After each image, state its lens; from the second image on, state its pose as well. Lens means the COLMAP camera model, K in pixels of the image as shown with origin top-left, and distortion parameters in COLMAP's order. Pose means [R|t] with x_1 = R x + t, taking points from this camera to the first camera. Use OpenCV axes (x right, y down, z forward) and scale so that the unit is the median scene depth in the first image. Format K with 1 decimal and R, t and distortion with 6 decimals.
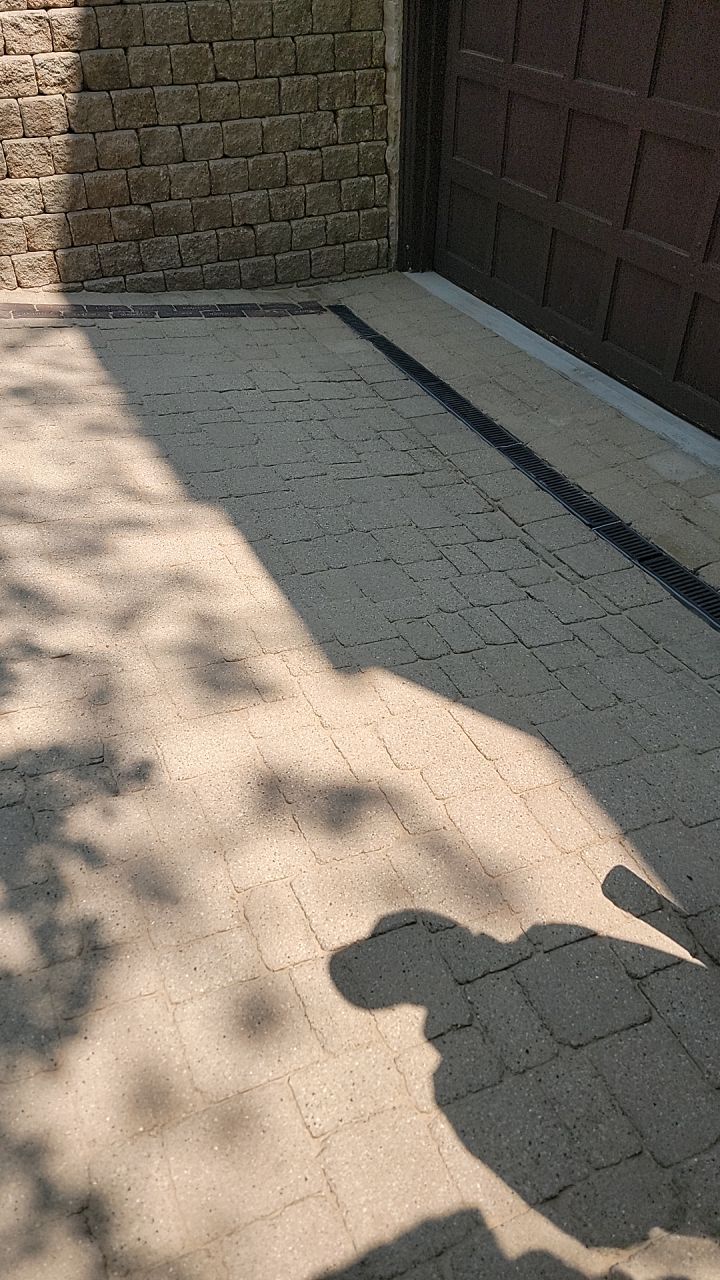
lens RADIAL K [[892.9, 0, 352.6], [0, 892.9, 644.5], [0, 0, 1]] dist [0.061685, -0.058897]
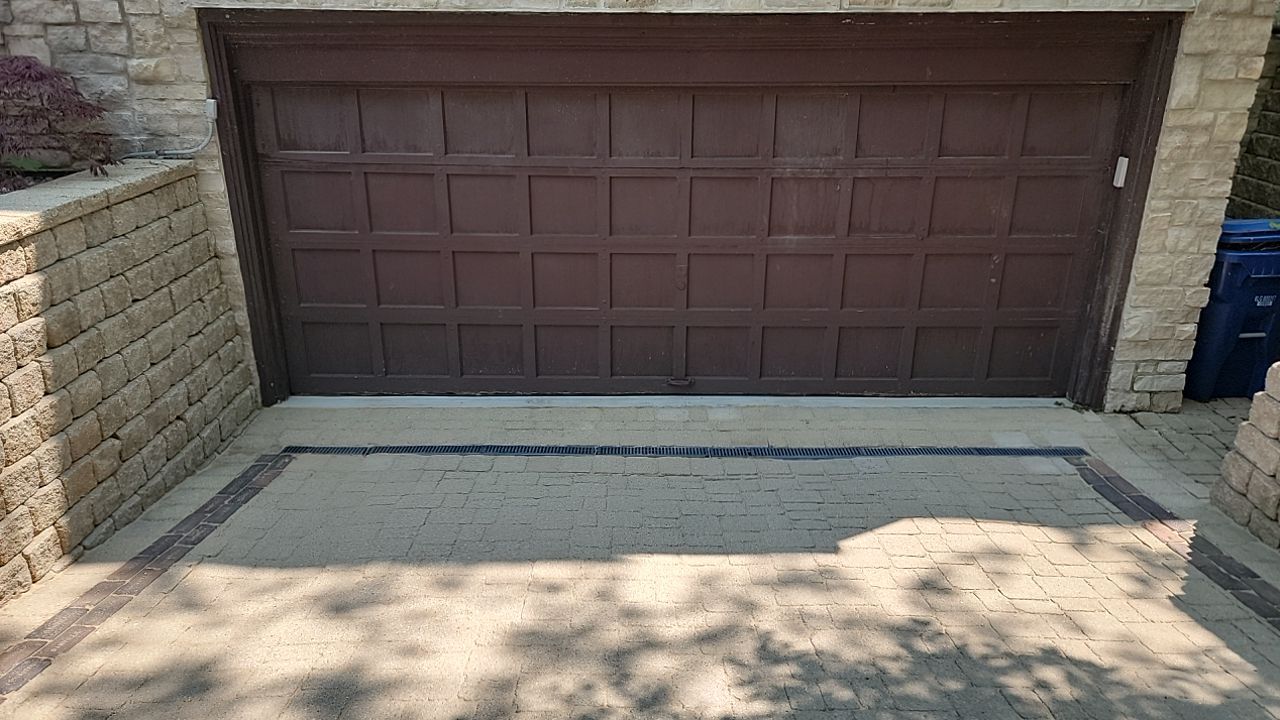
lens RADIAL K [[958.6, 0, 640.3], [0, 958.6, 333.5], [0, 0, 1]] dist [0.217753, -0.000128]
pose [[0.442242, -0.297024, 0.846285, -0.875213], [0.574886, 0.818126, -0.013277, -0.266863], [-0.688425, 0.492389, 0.532565, 0.043638]]
